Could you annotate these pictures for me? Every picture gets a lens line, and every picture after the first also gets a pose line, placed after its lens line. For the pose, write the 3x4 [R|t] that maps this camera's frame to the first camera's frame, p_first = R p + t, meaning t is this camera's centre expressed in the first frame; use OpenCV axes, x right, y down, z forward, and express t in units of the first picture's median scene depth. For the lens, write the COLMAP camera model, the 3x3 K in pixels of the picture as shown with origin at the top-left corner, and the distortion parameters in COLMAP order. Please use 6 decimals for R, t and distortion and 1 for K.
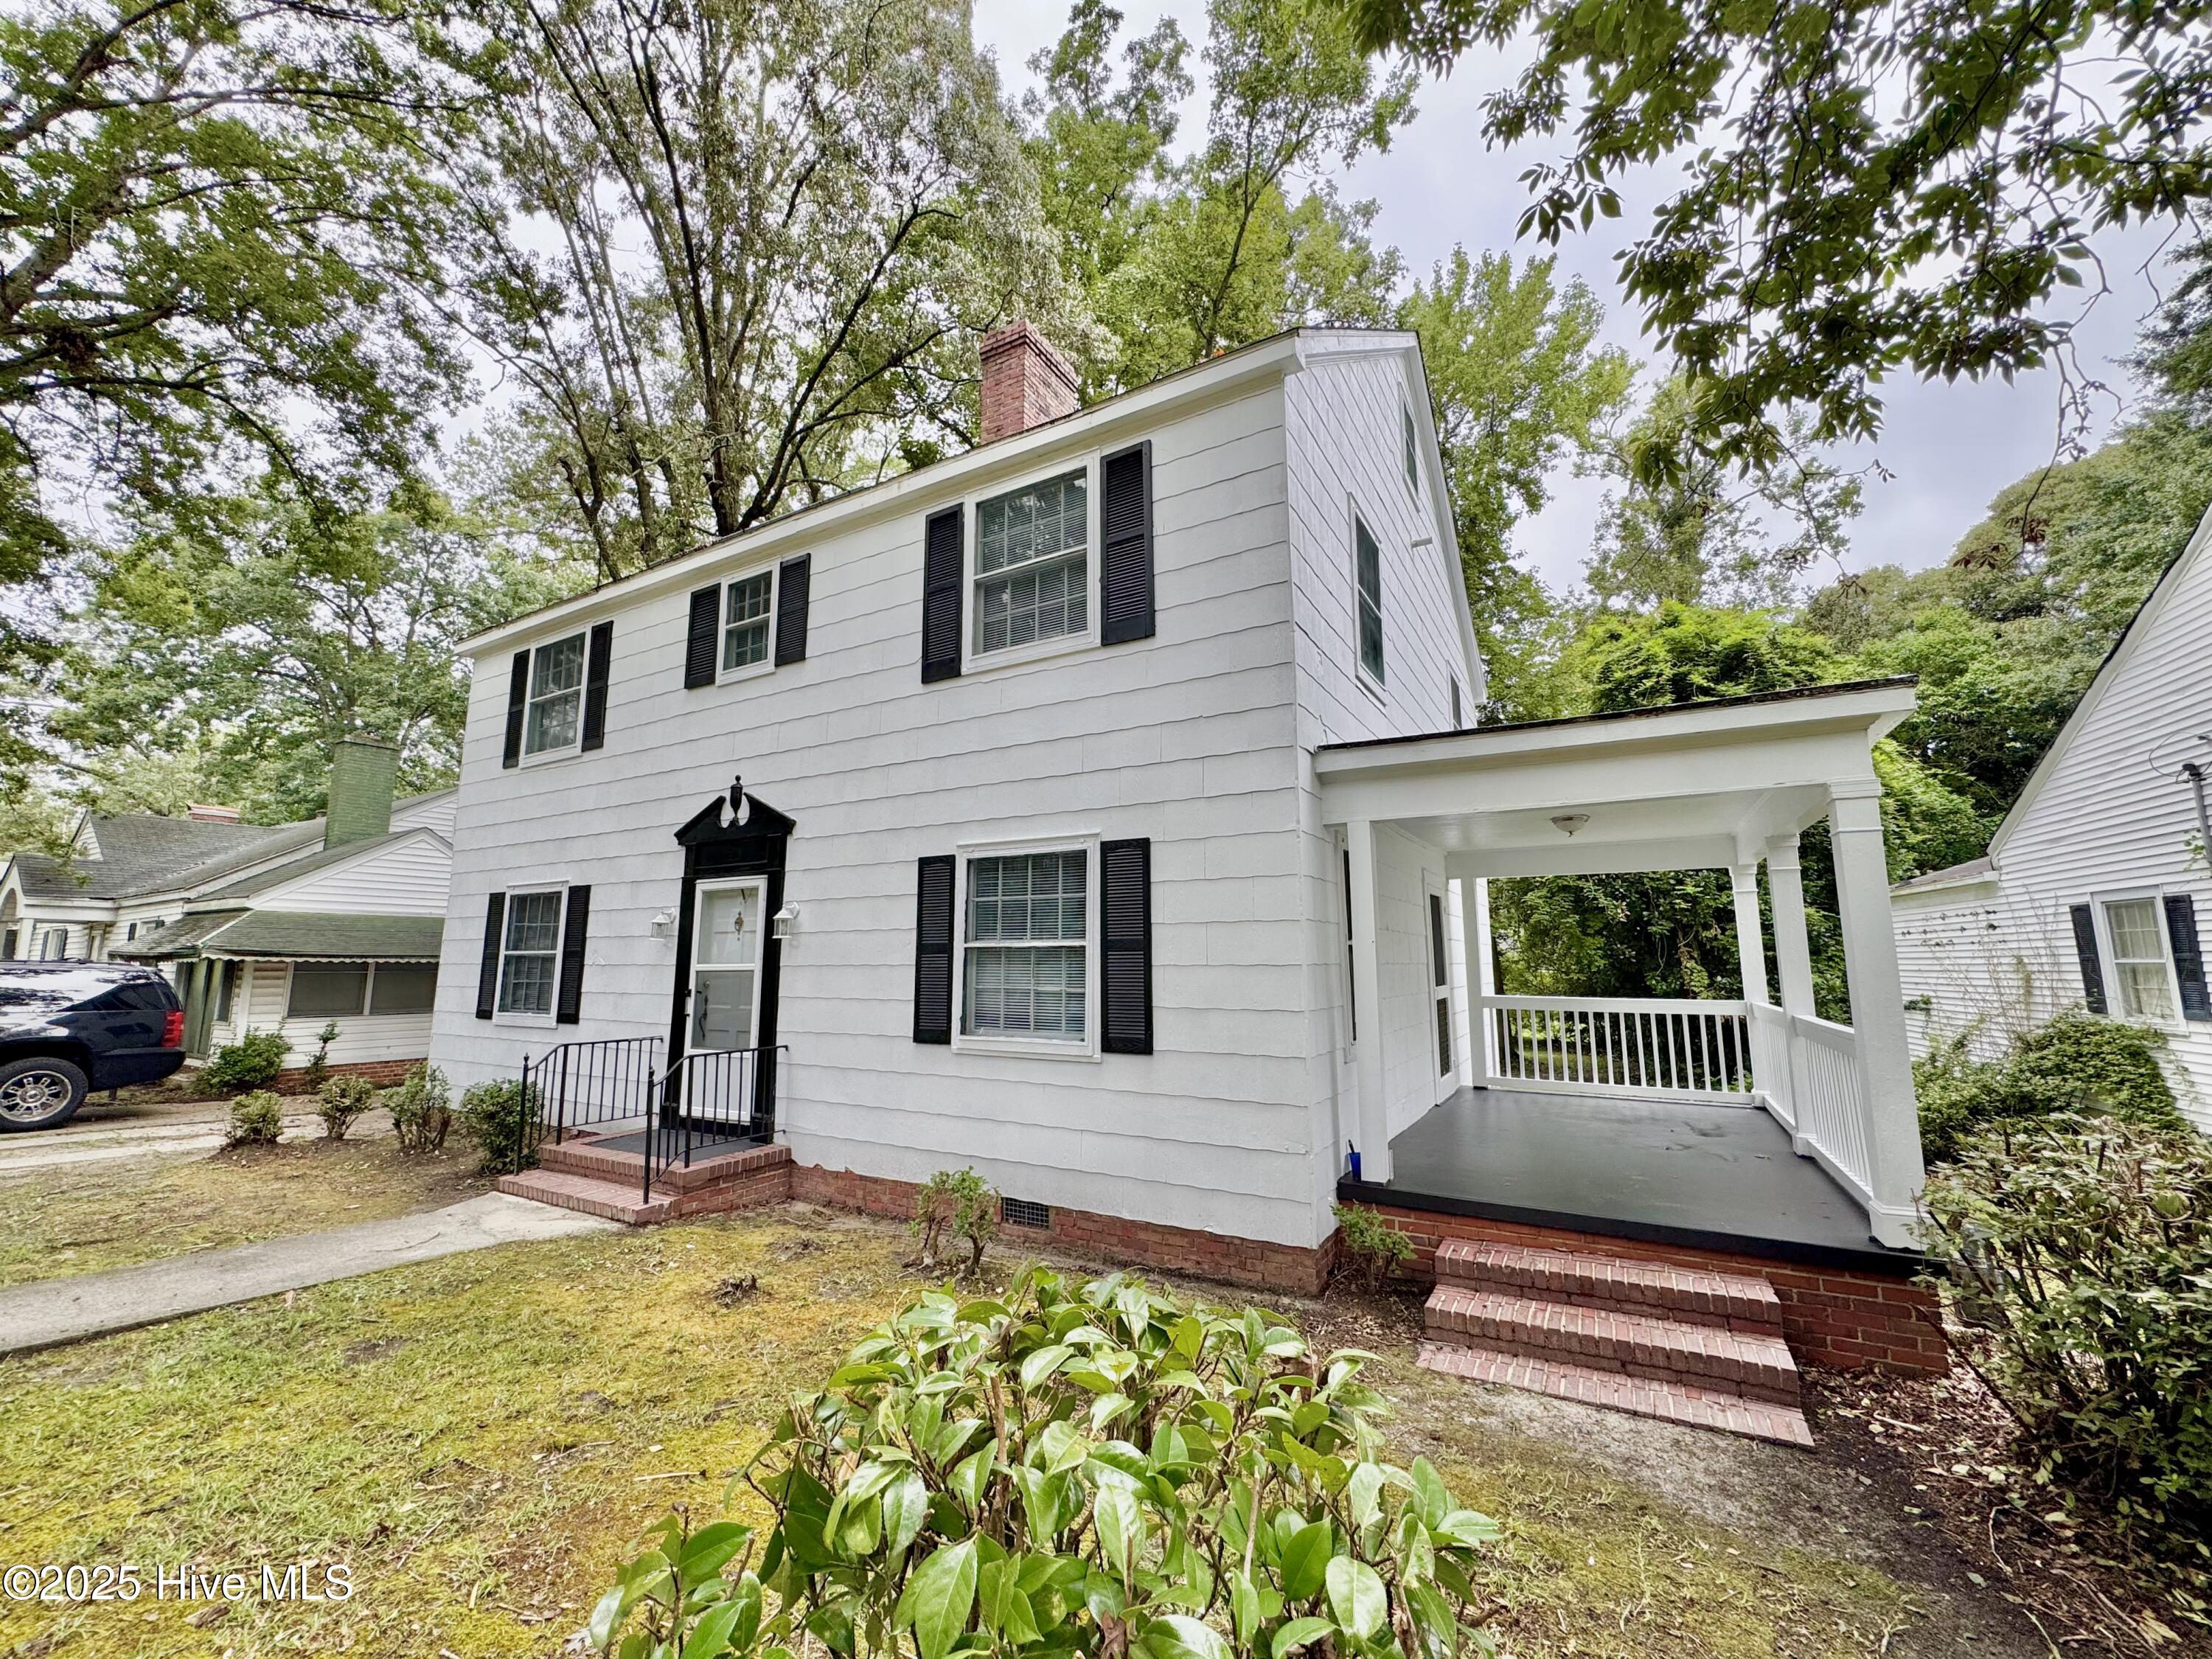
lens RADIAL K [[880.7, 0, 1100.5], [0, 880.7, 833.0], [0, 0, 1]] dist [-0.004041, -0.000411]
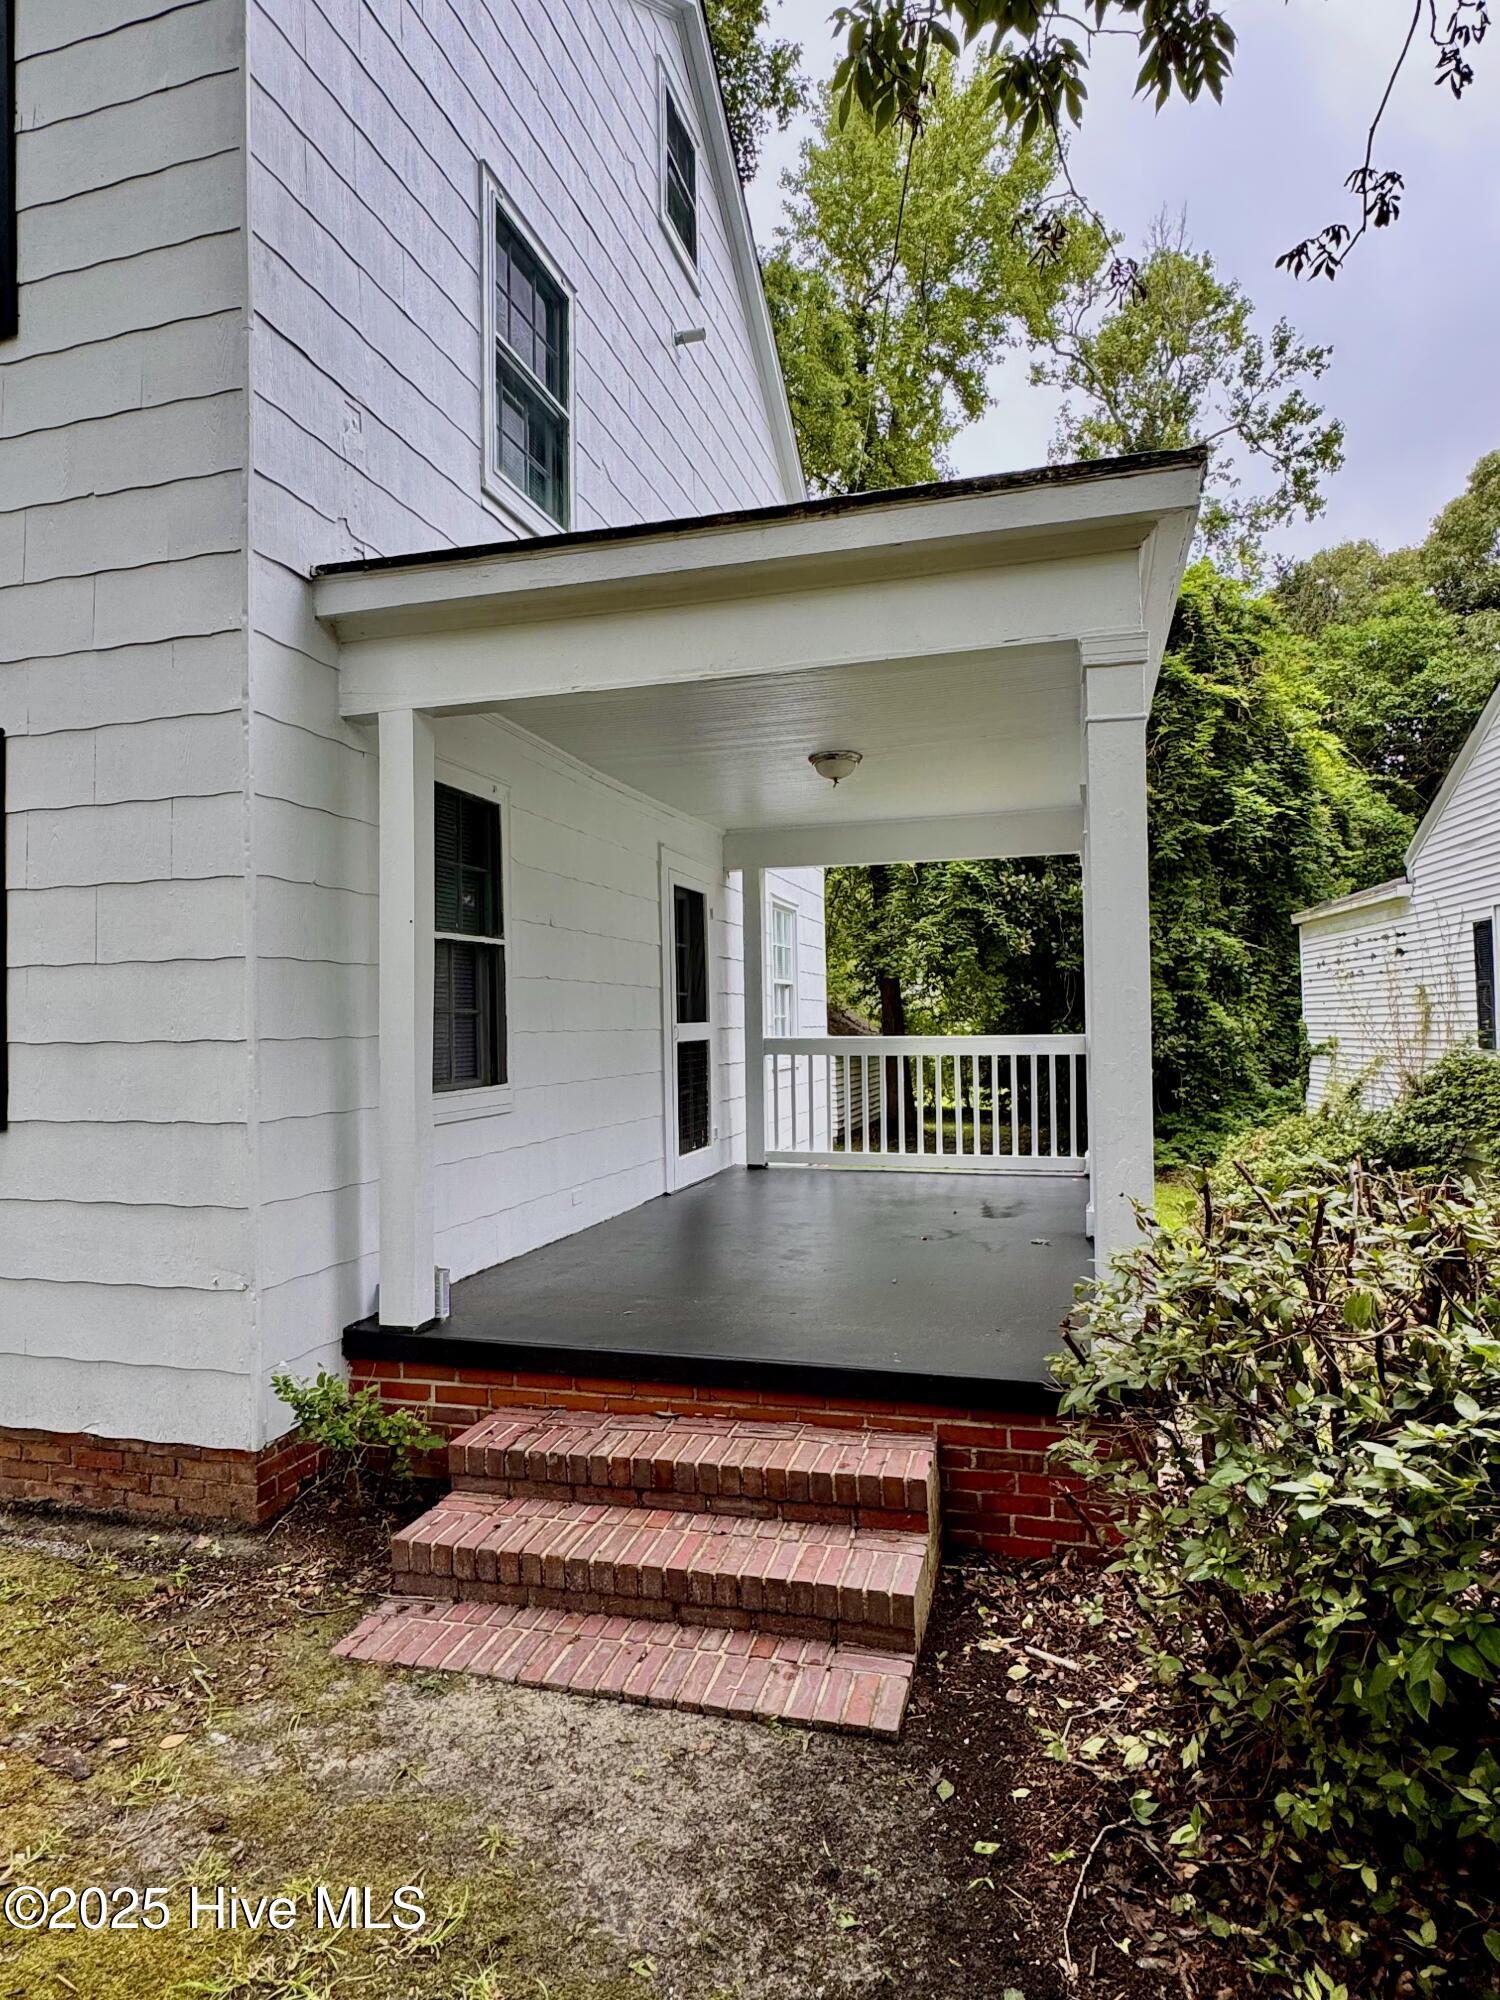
lens RADIAL K [[1156.9, 0, 756.6], [0, 1156.9, 1001.5], [0, 0, 1]] dist [-0.005256, -0.001400]
pose [[0.967506, -0.009175, 0.252681, 0.239256], [-0.021962, 0.992515, 0.120131, 0.057182], [-0.251892, -0.121776, 0.960063, 0.154041]]
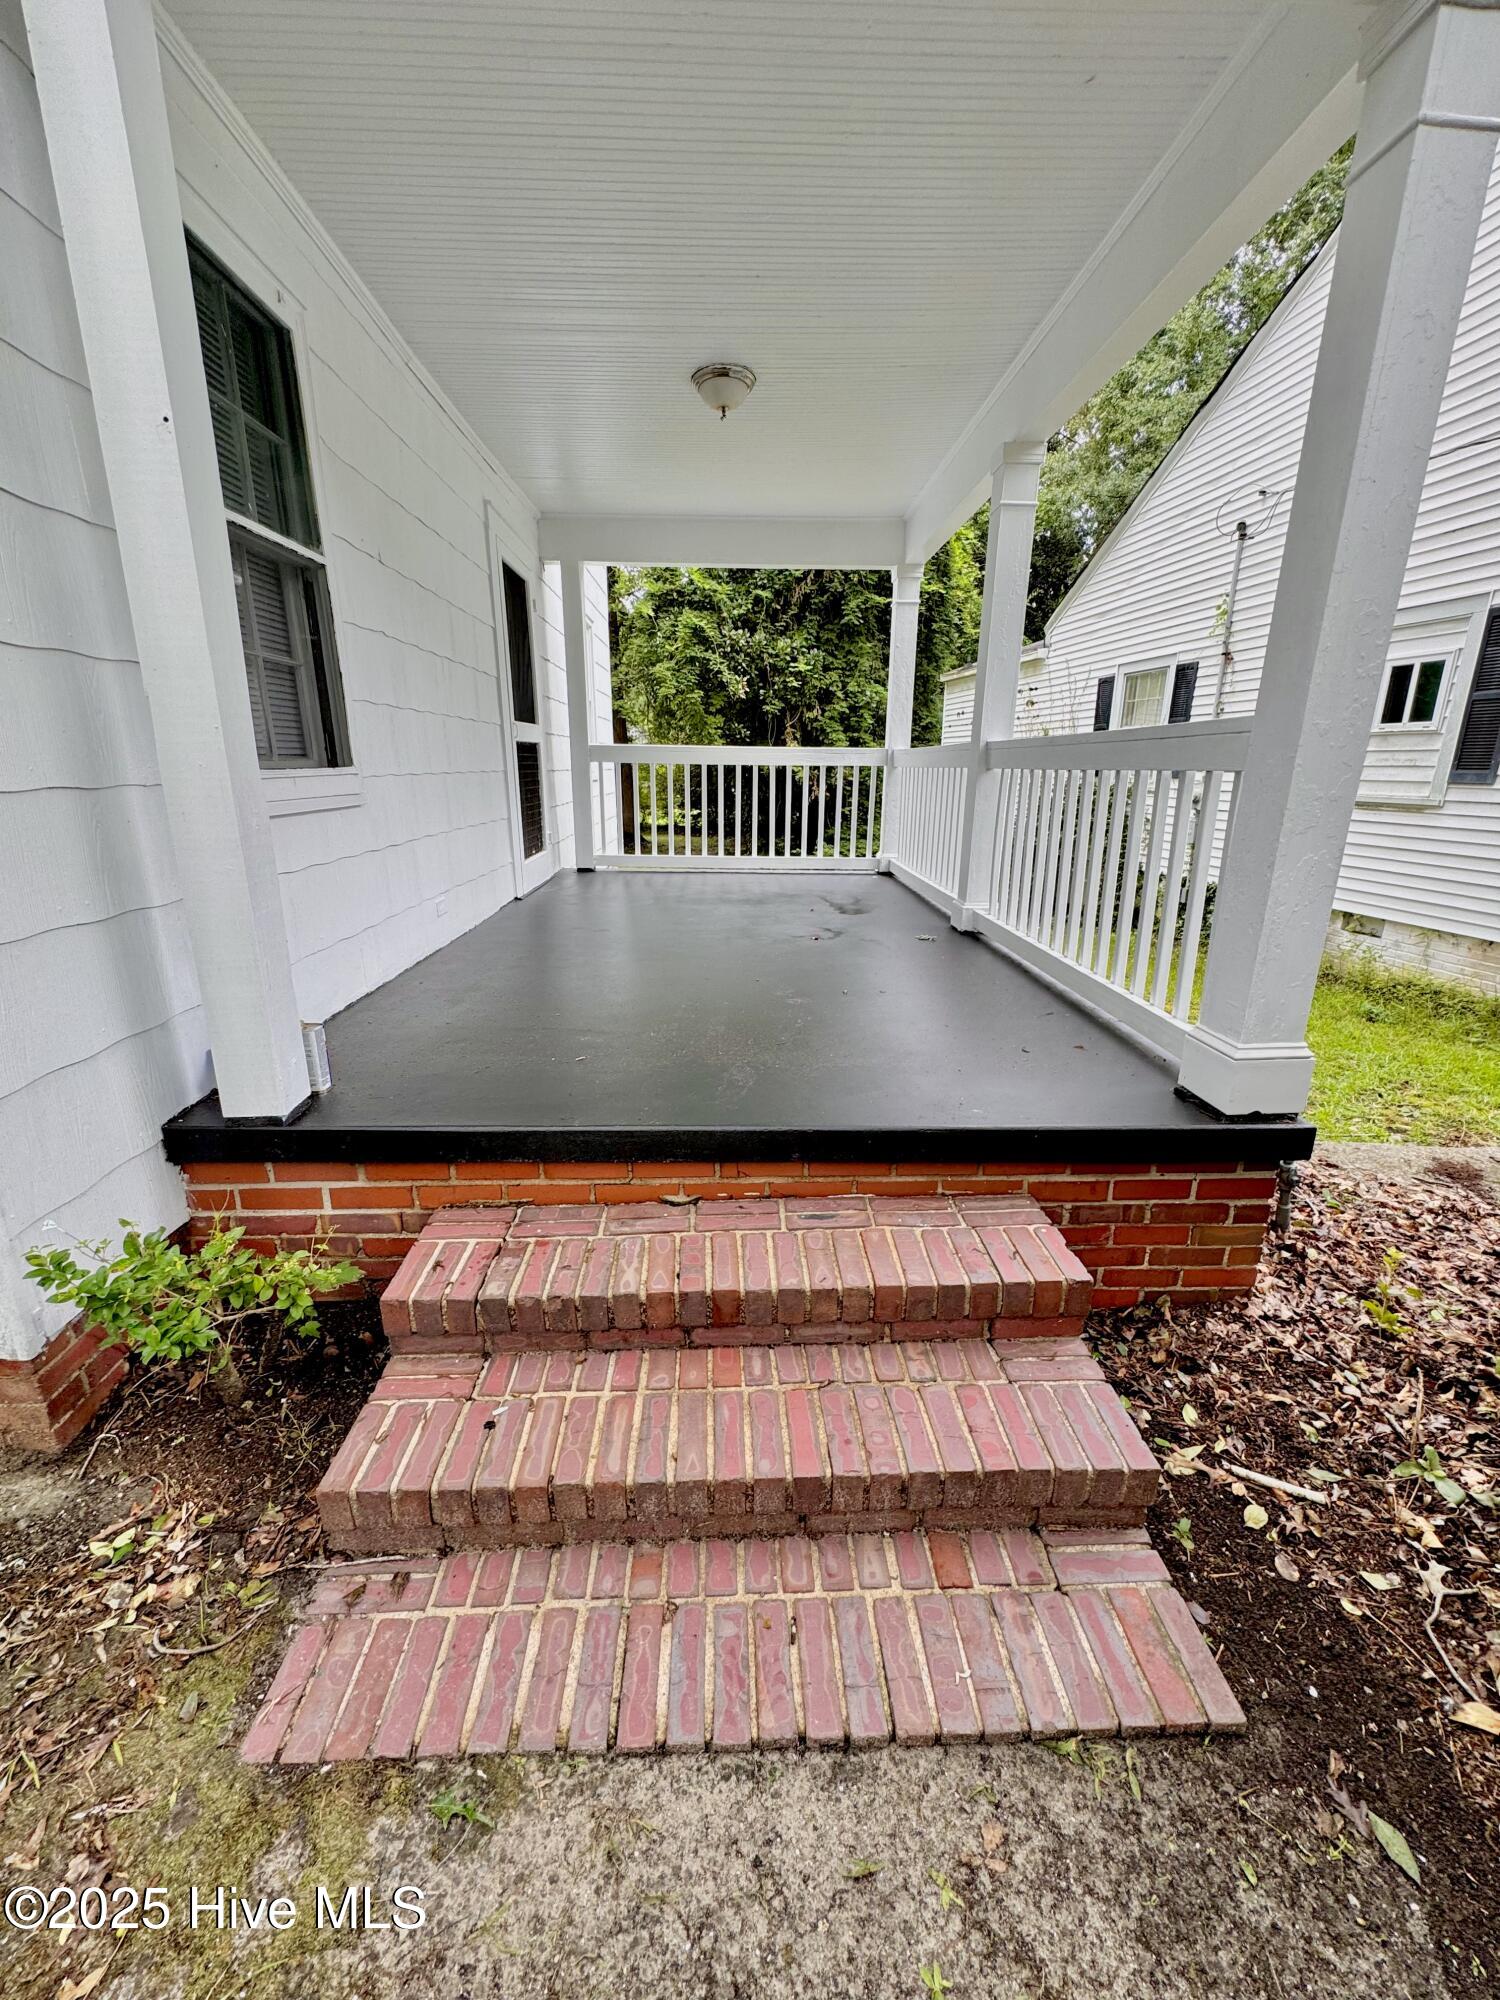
lens RADIAL K [[796.3, 0, 750.0], [0, 796.3, 1000.0], [0, 0, 1]] dist [-0.004041, -0.000411]
pose [[0.847236, -0.143745, 0.511398, 0.221790], [-0.085162, 0.913488, 0.397854, 0.128957], [-0.524345, -0.380628, 0.761698, 0.433111]]
